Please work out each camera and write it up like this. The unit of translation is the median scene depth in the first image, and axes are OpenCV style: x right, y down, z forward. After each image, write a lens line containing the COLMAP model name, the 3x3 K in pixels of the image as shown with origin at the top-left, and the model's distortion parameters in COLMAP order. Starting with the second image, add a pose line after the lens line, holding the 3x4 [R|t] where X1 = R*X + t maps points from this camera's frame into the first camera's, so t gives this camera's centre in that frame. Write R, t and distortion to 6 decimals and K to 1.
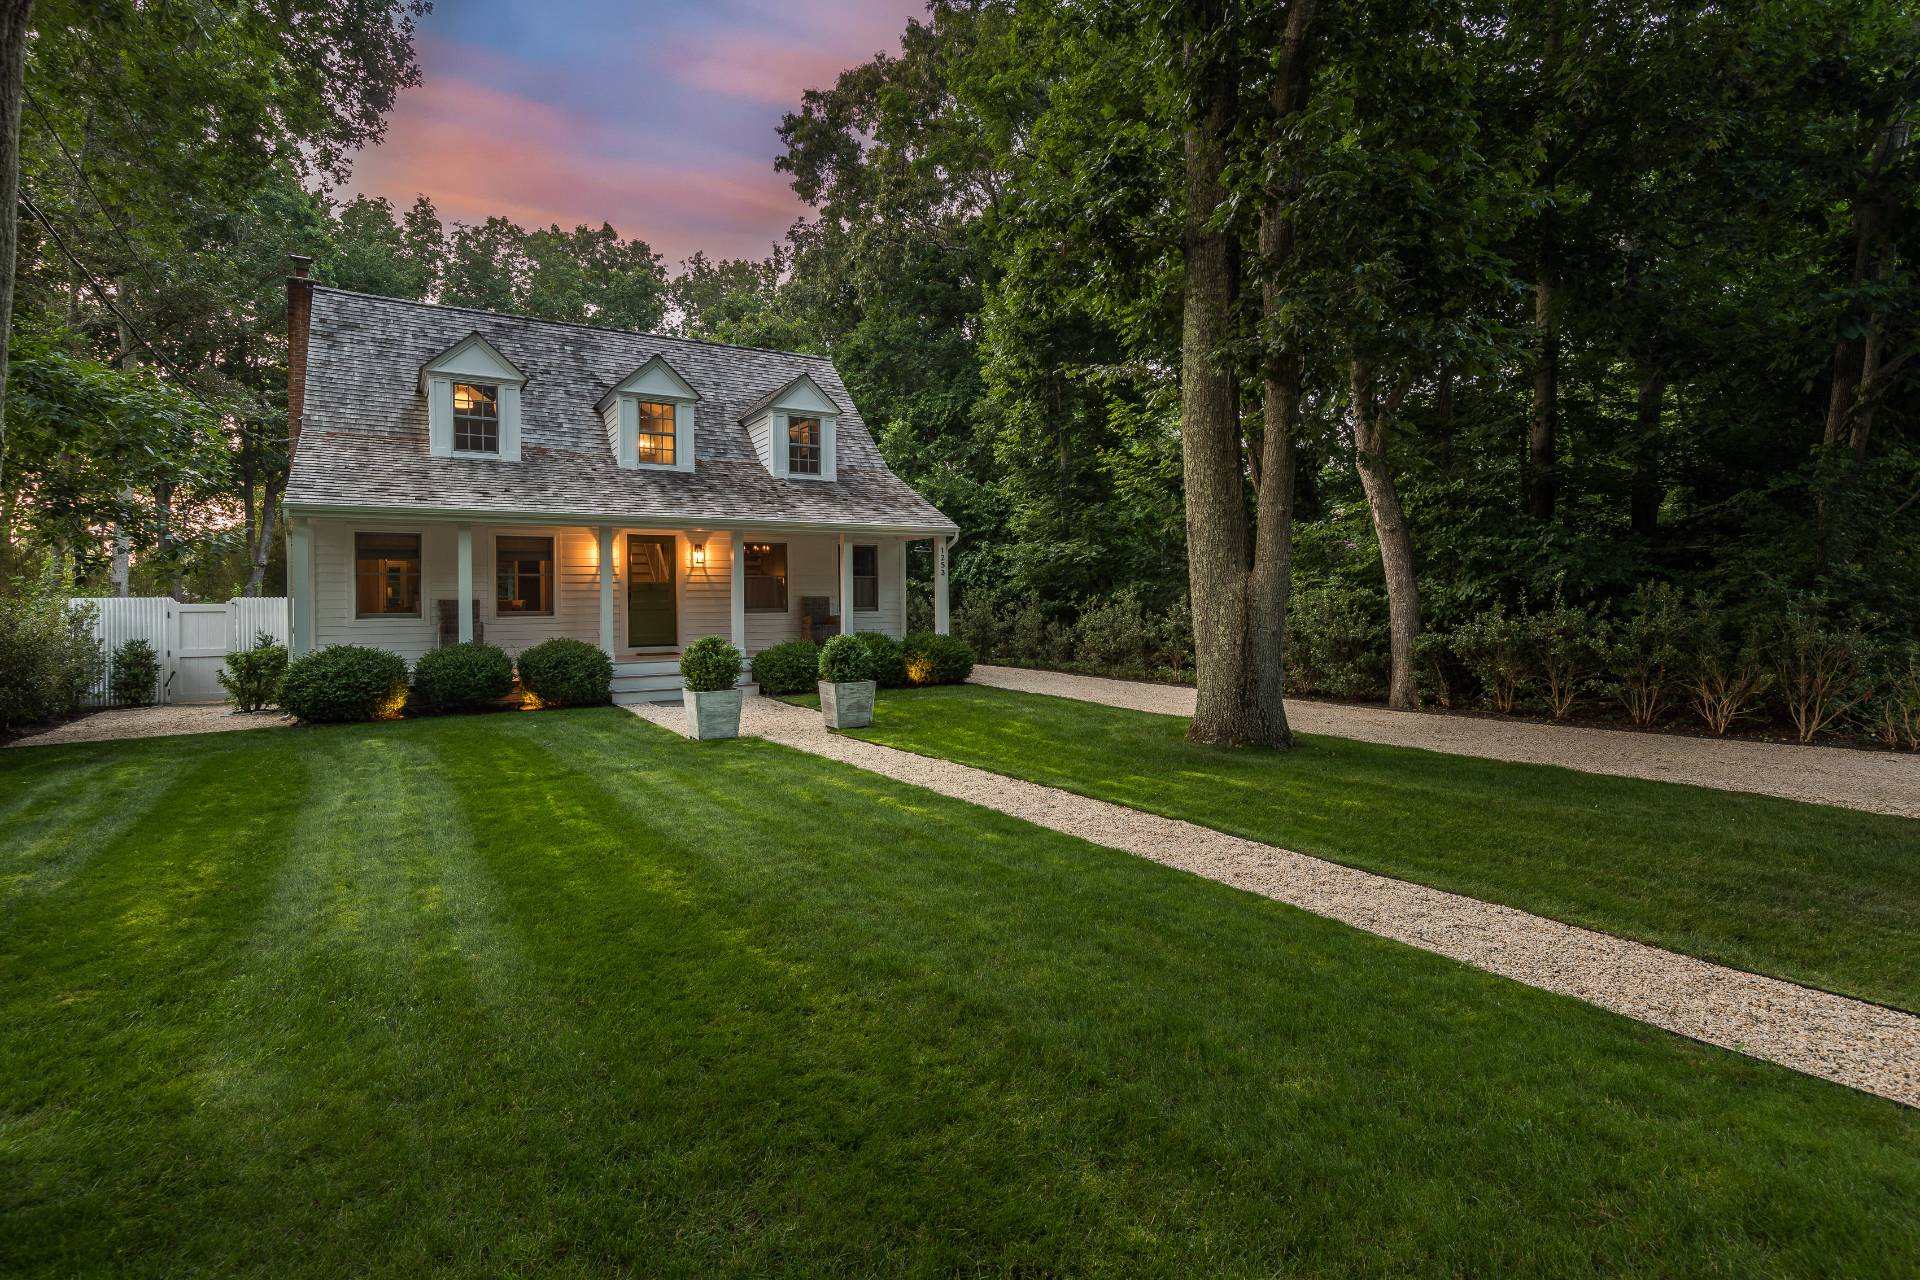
lens RADIAL K [[1013.4, 0, 960.0], [0, 1013.4, 640.0], [0, 0, 1]] dist [0.004831, -0.000502]
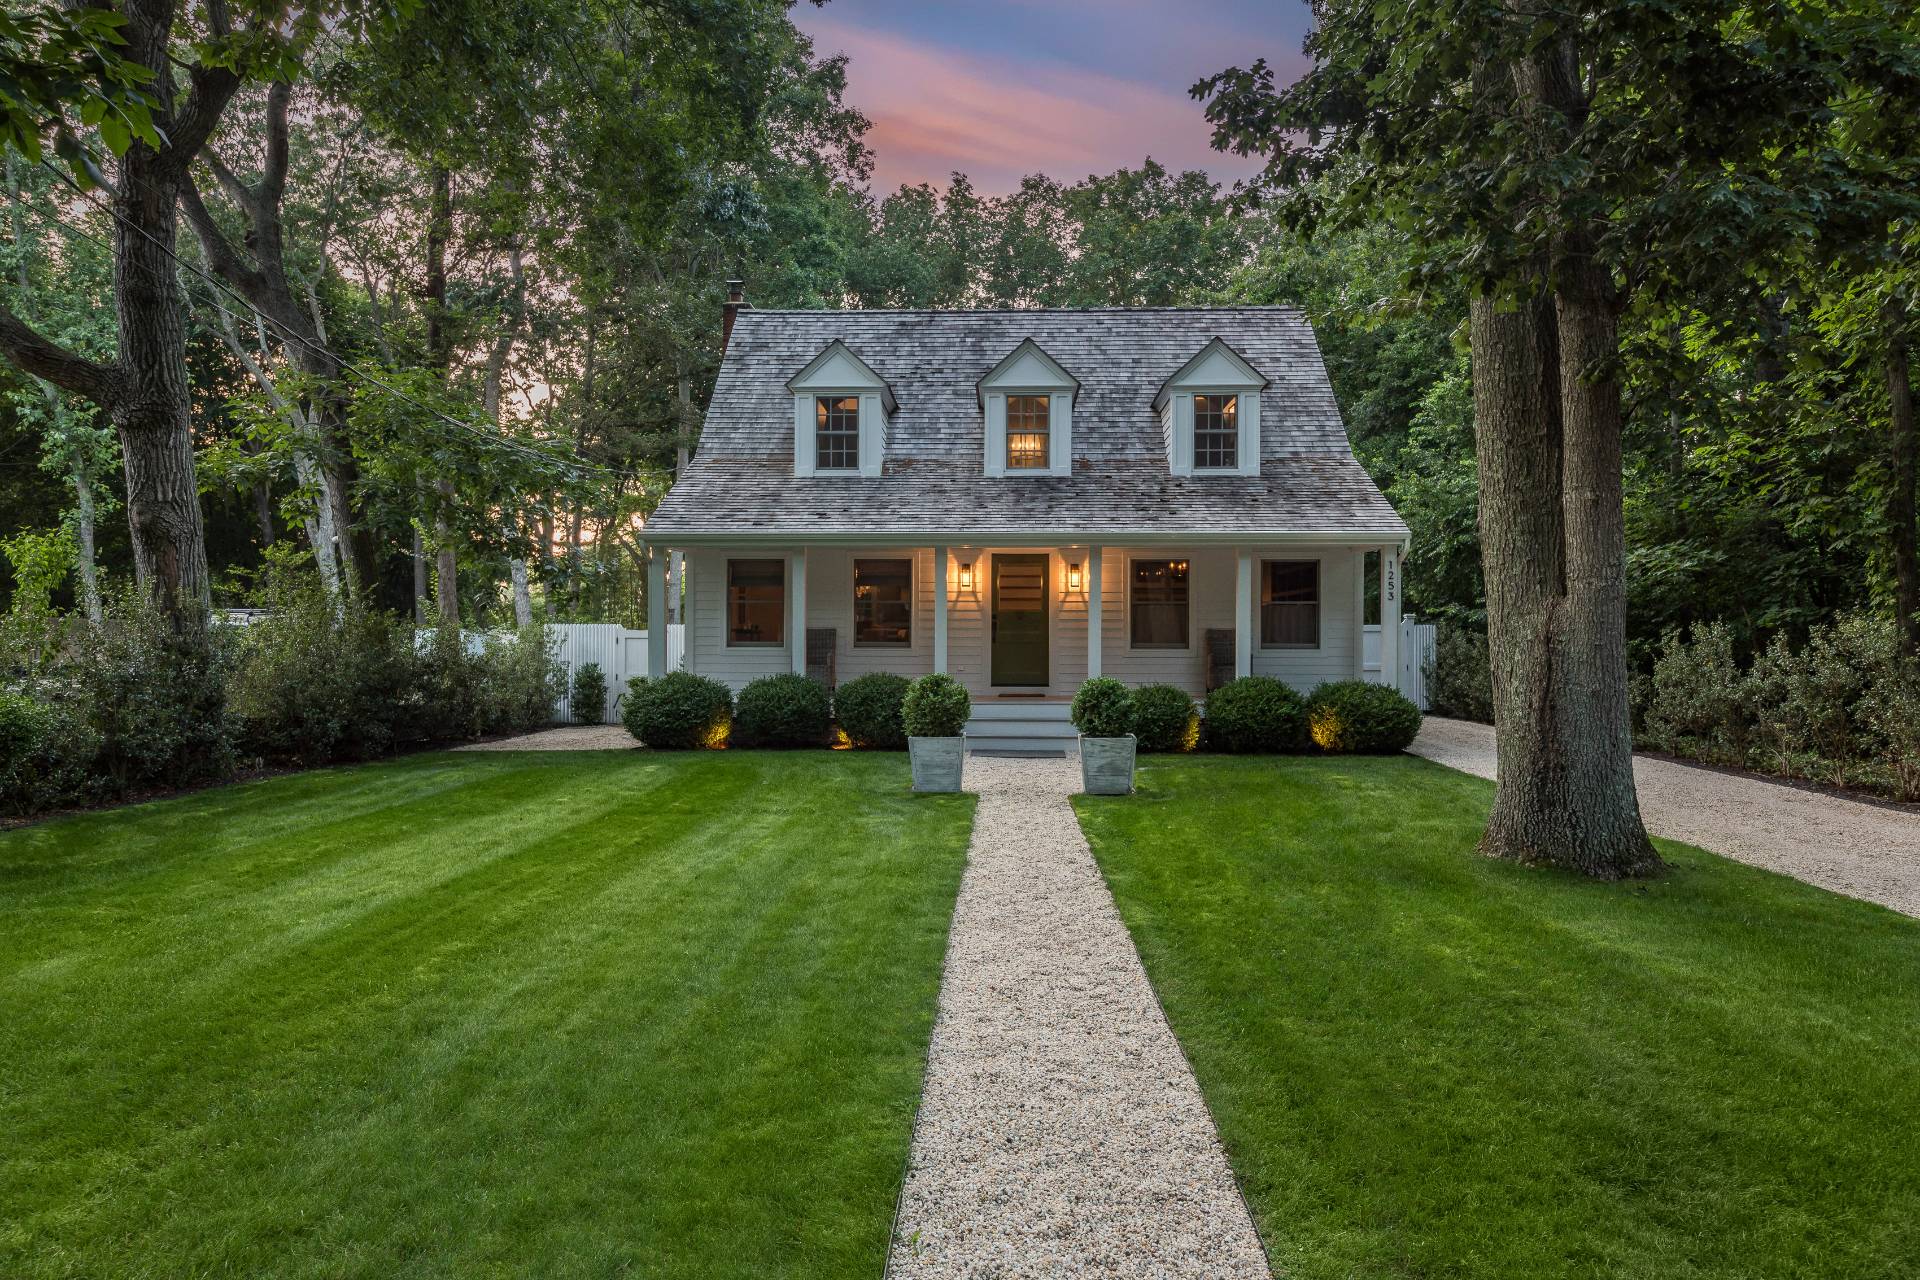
lens RADIAL K [[1387.4, 0, 958.3], [0, 1387.4, 691.6], [0, 0, 1]] dist [0.008176, 0.001166]
pose [[0.802442, 0.036042, -0.595641, 0.350462], [-0.033475, 0.999321, 0.015372, -0.005383], [0.595791, 0.007604, 0.803104, 0.046772]]
